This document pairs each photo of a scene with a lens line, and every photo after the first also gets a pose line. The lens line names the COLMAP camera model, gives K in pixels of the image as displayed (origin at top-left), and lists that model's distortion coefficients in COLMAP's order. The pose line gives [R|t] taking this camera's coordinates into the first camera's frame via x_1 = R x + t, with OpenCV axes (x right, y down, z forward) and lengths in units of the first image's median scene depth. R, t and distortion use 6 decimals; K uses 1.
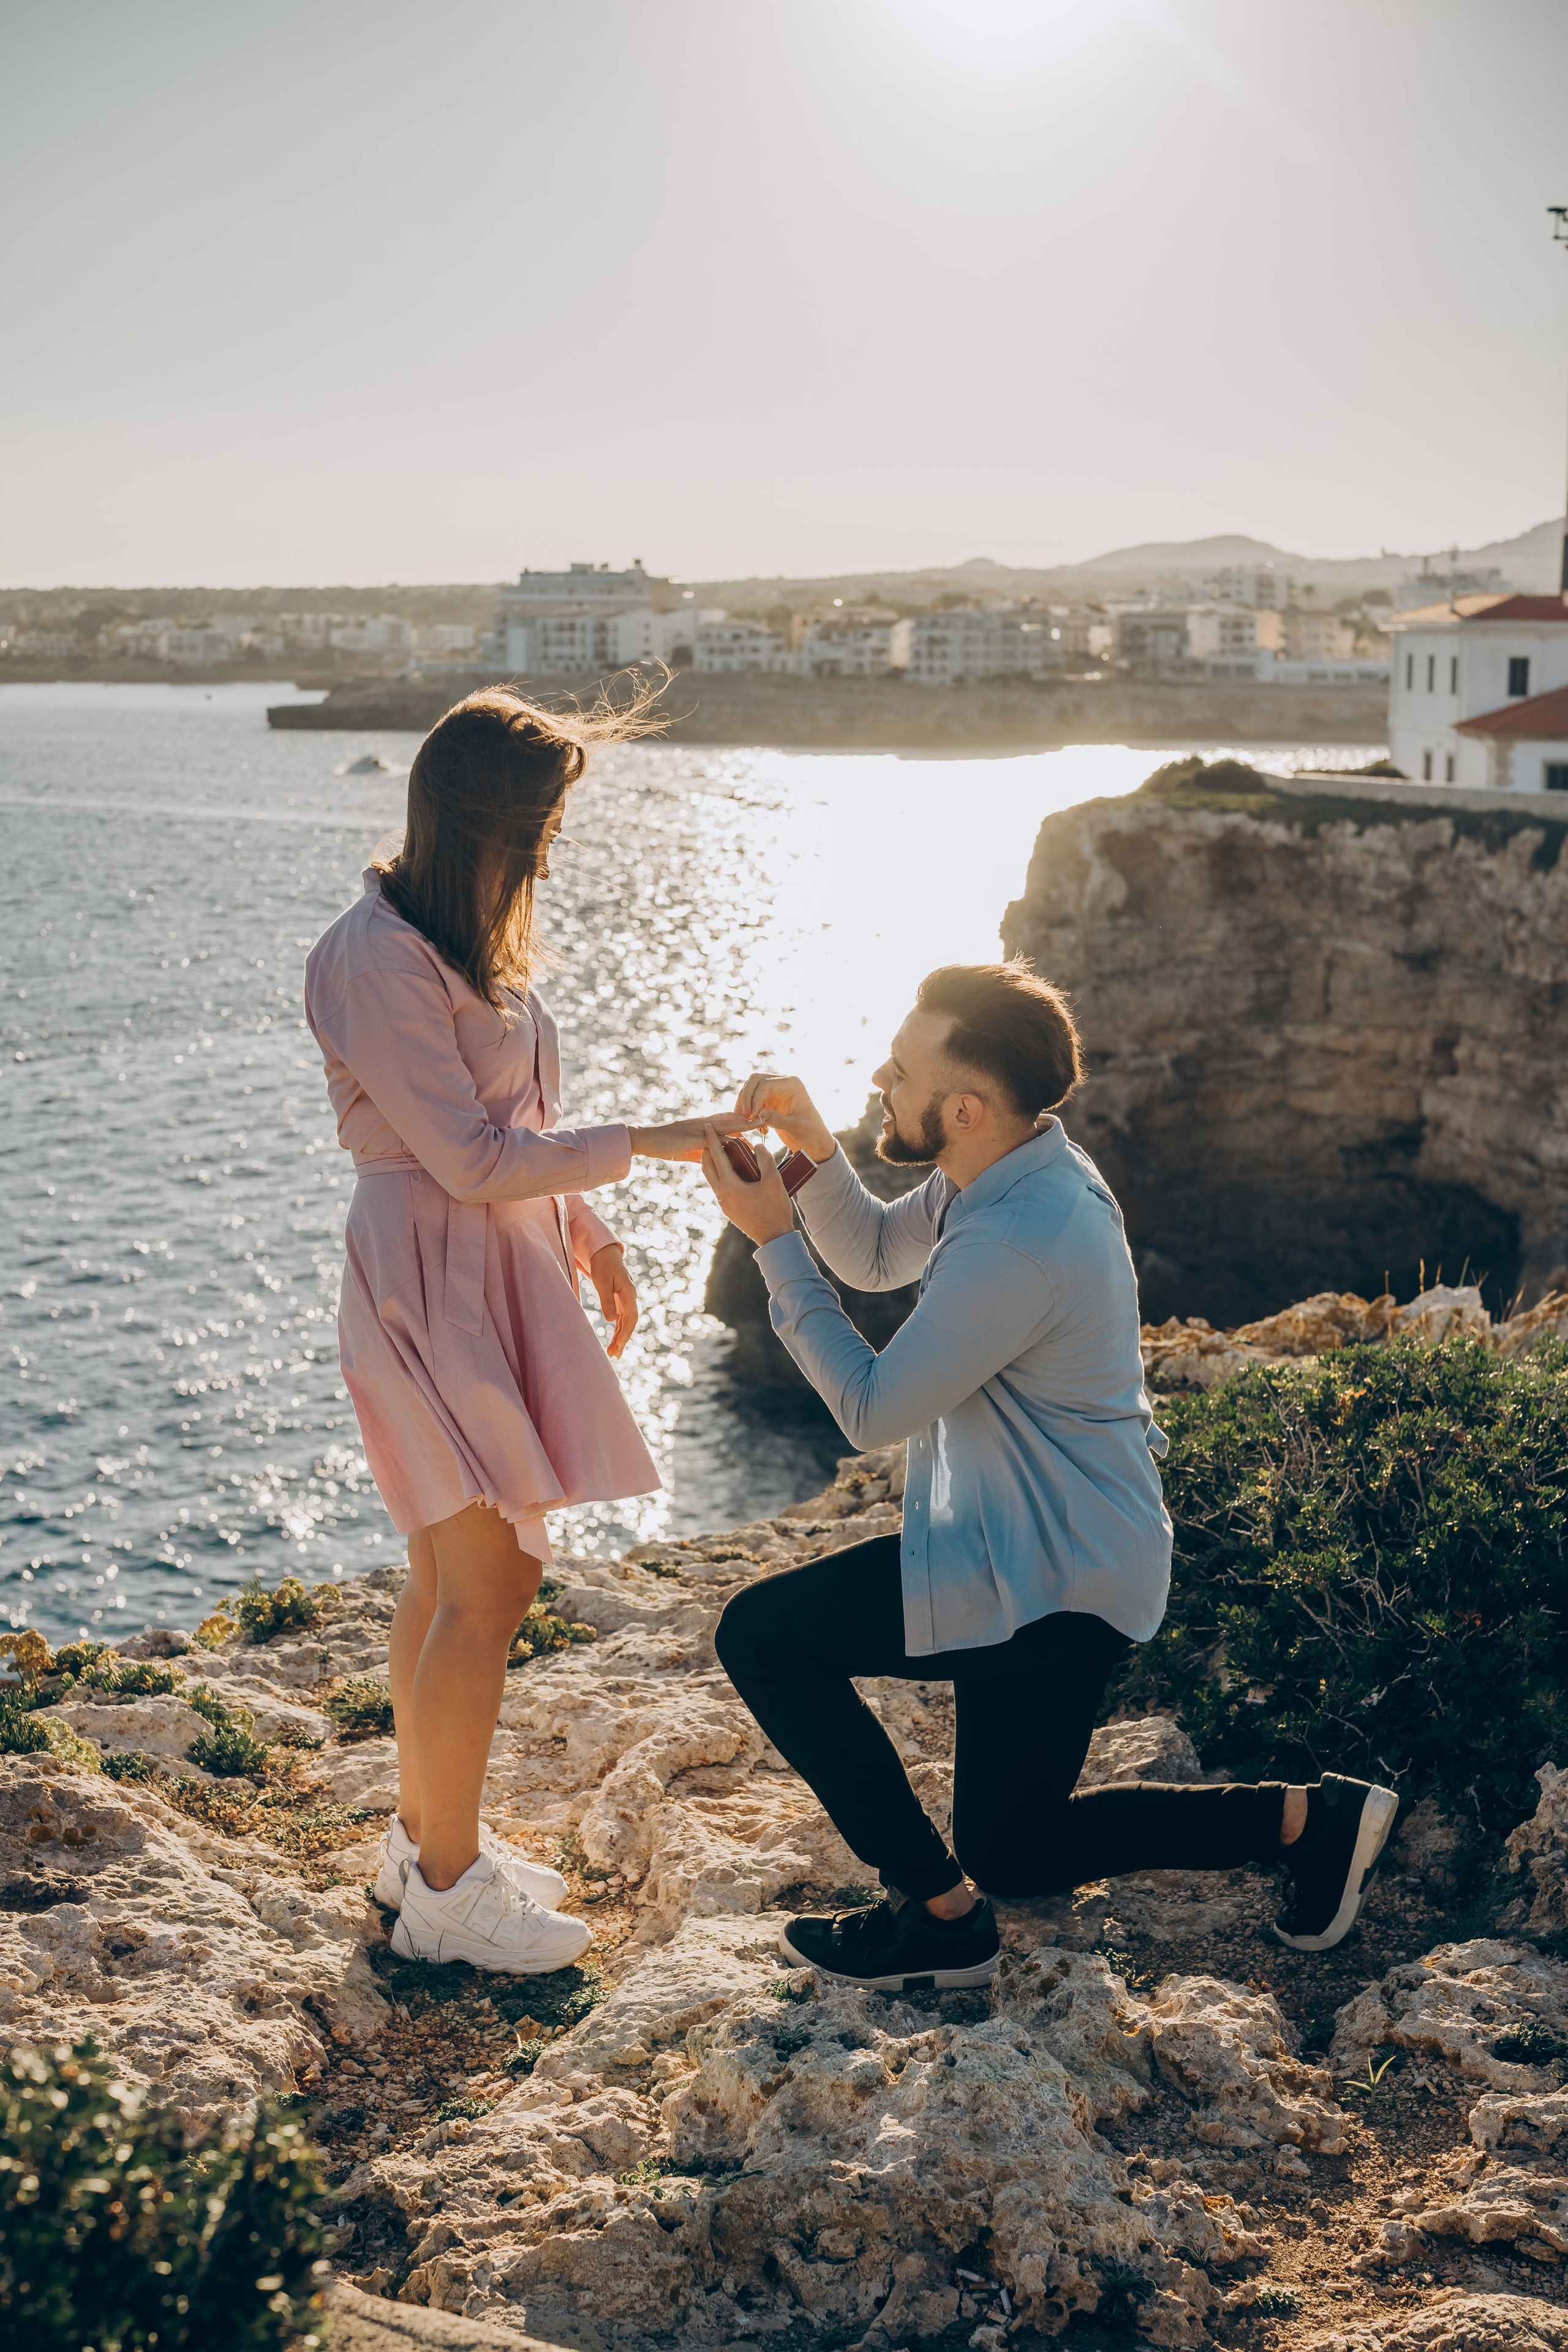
lens RADIAL K [[3488.7, 0, 784.0], [0, 3488.7, 1176.0], [0, 0, 1]] dist [0.173190, -2.064764]
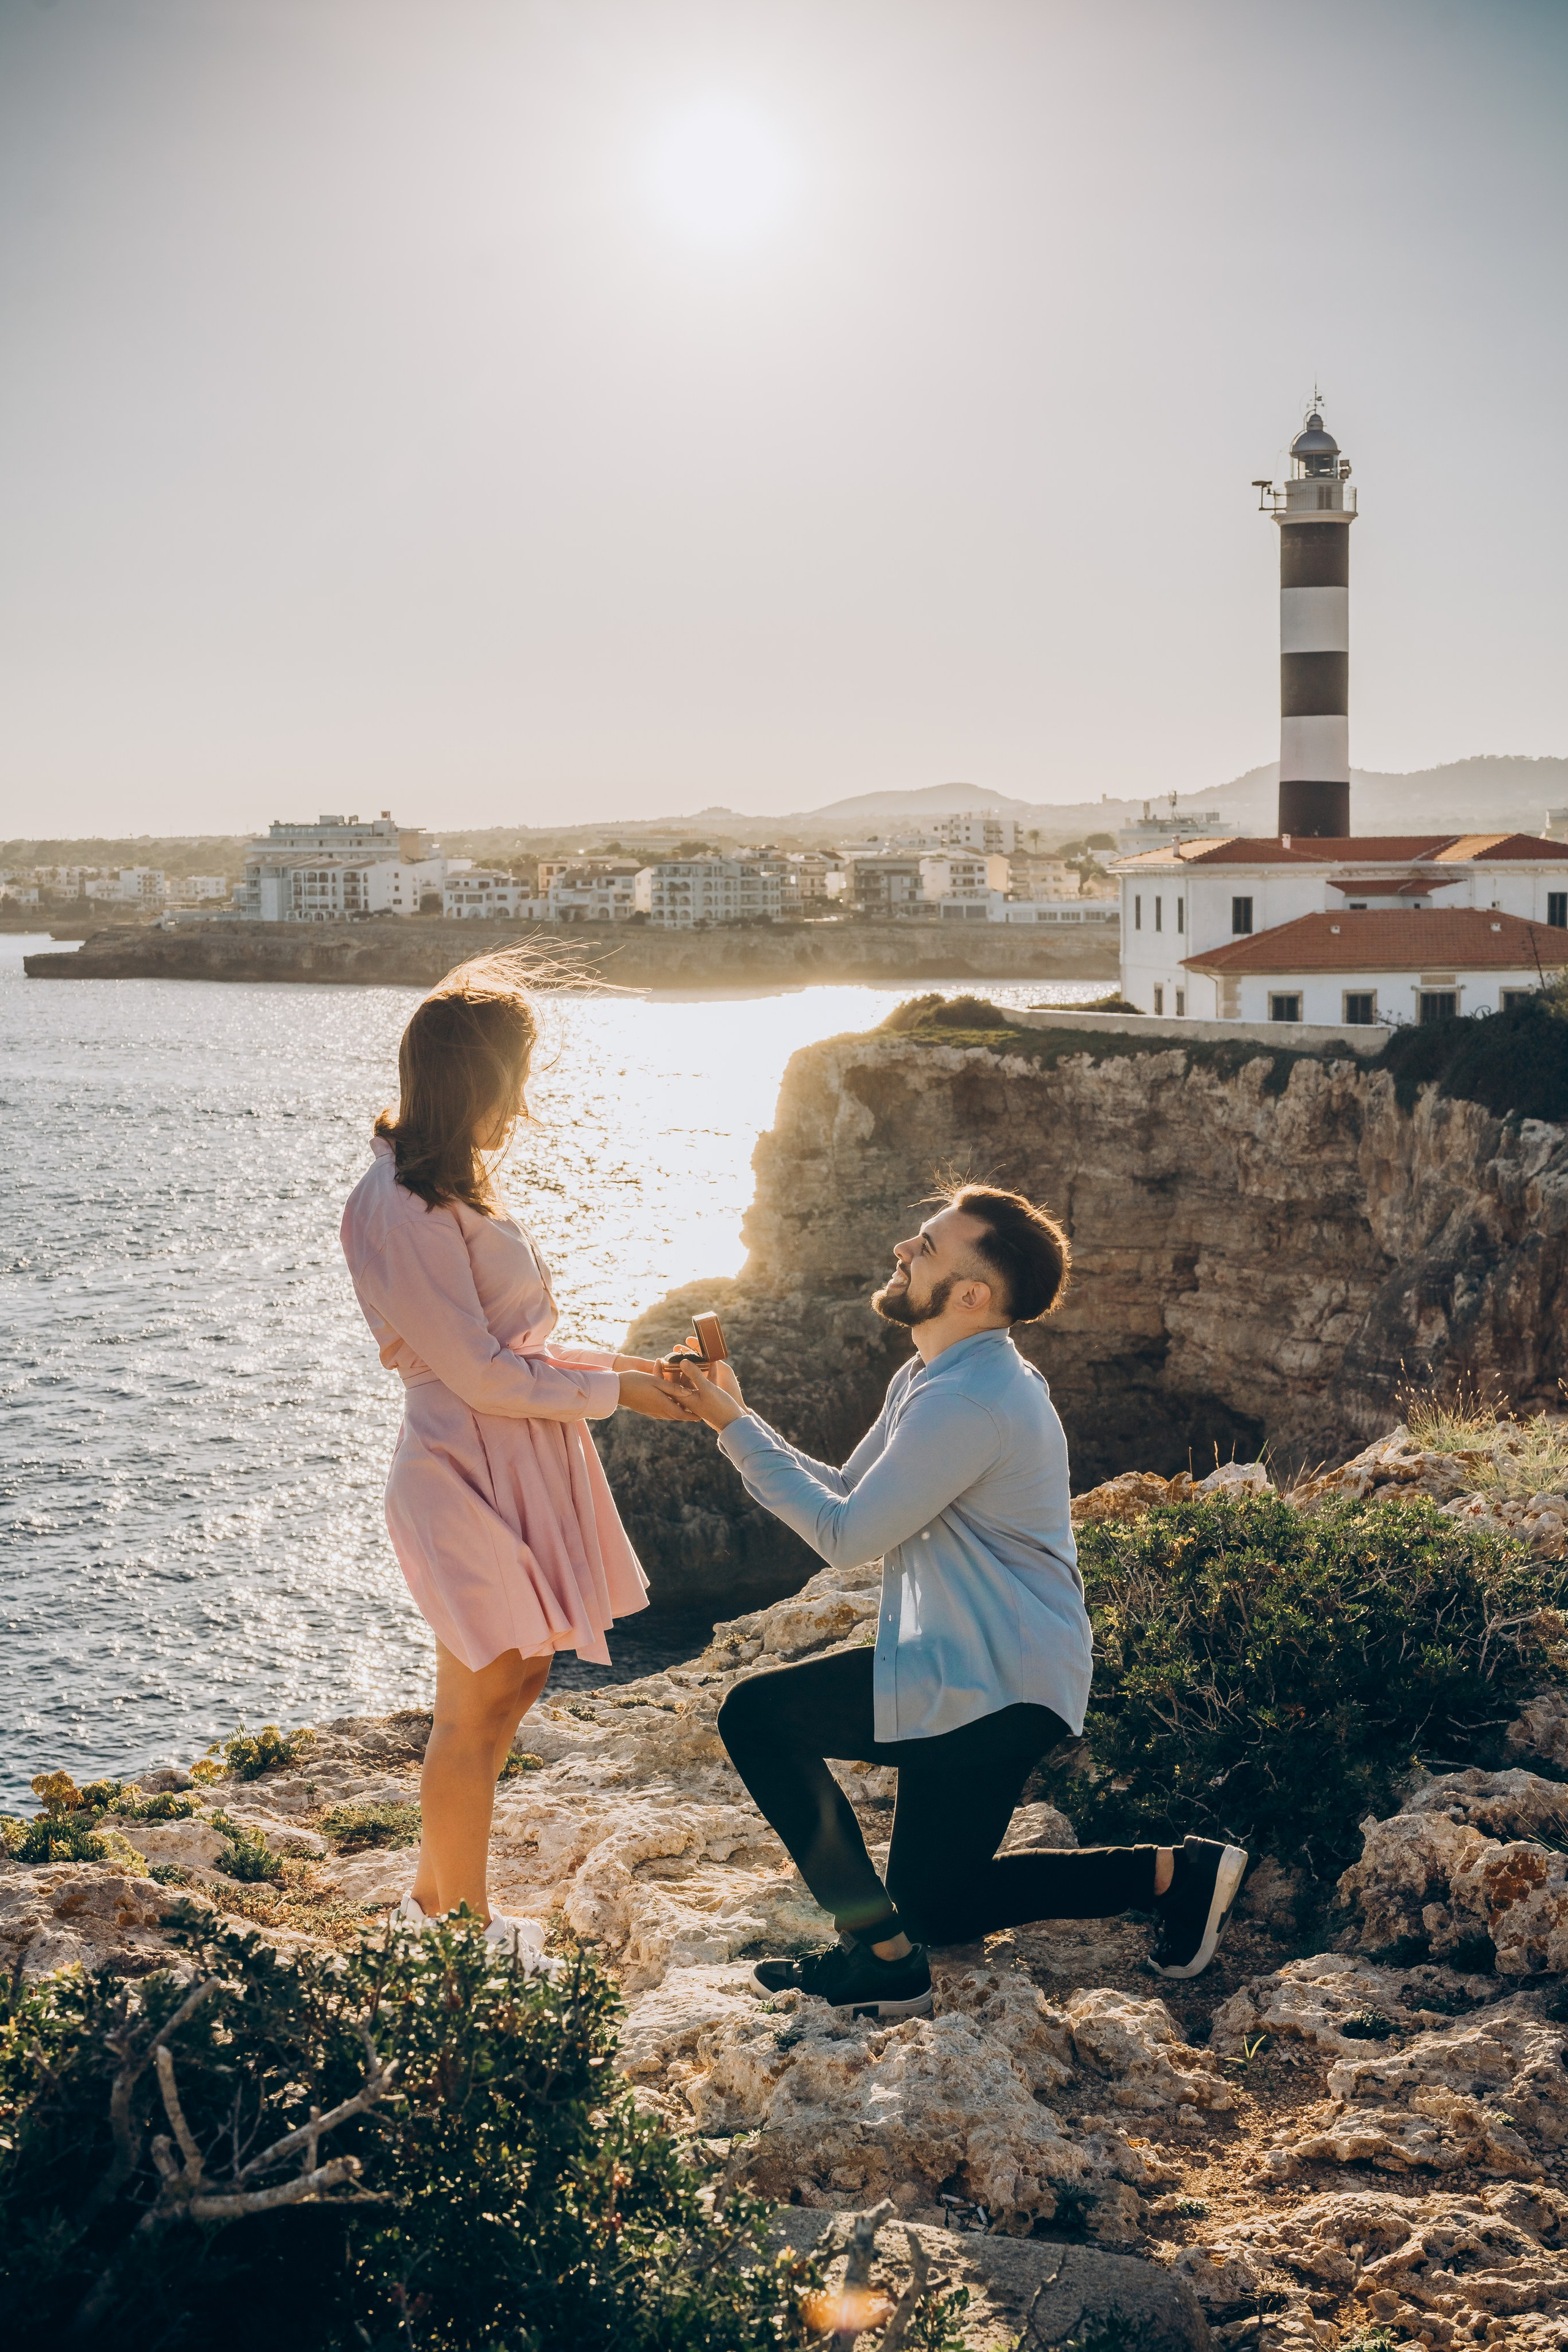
lens RADIAL K [[3428.6, 0, 742.2], [0, 3428.6, 1106.6], [0, 0, 1]] dist [0.463401, -3.774664]
pose [[0.997778, -0.017408, 0.064307, -0.060762], [0.022949, 0.995992, -0.086448, 0.015664], [-0.062545, 0.087732, 0.994179, -0.180678]]
